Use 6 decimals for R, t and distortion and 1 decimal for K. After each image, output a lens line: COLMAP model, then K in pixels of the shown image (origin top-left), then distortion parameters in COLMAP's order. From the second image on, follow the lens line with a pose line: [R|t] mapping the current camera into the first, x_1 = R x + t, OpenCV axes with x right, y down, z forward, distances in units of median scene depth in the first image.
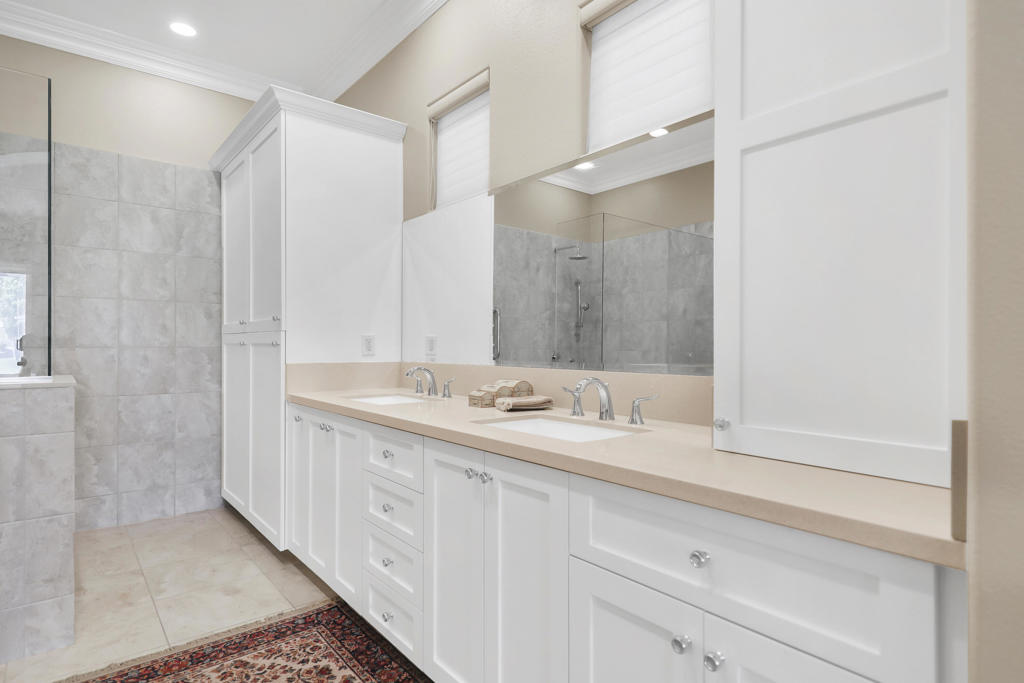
lens RADIAL K [[510.4, 0, 512.0], [0, 510.4, 341.5], [0, 0, 1]] dist [-0.010600, -0.000109]
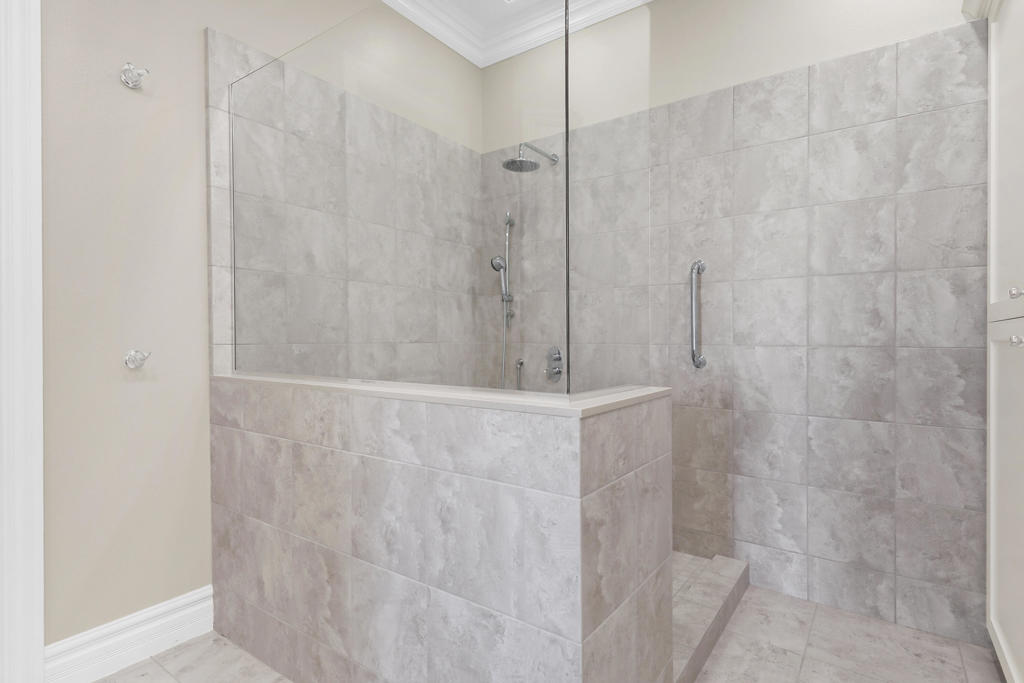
lens RADIAL K [[523.6, 0, 512.0], [0, 523.6, 341.5], [0, 0, 1]] dist [0.046867, -0.019966]
pose [[0.252699, 0.004919, -0.967532, -0.166785], [0.002537, 0.999980, 0.005746, 0.000335], [0.967542, -0.003906, 0.252681, 0.407069]]
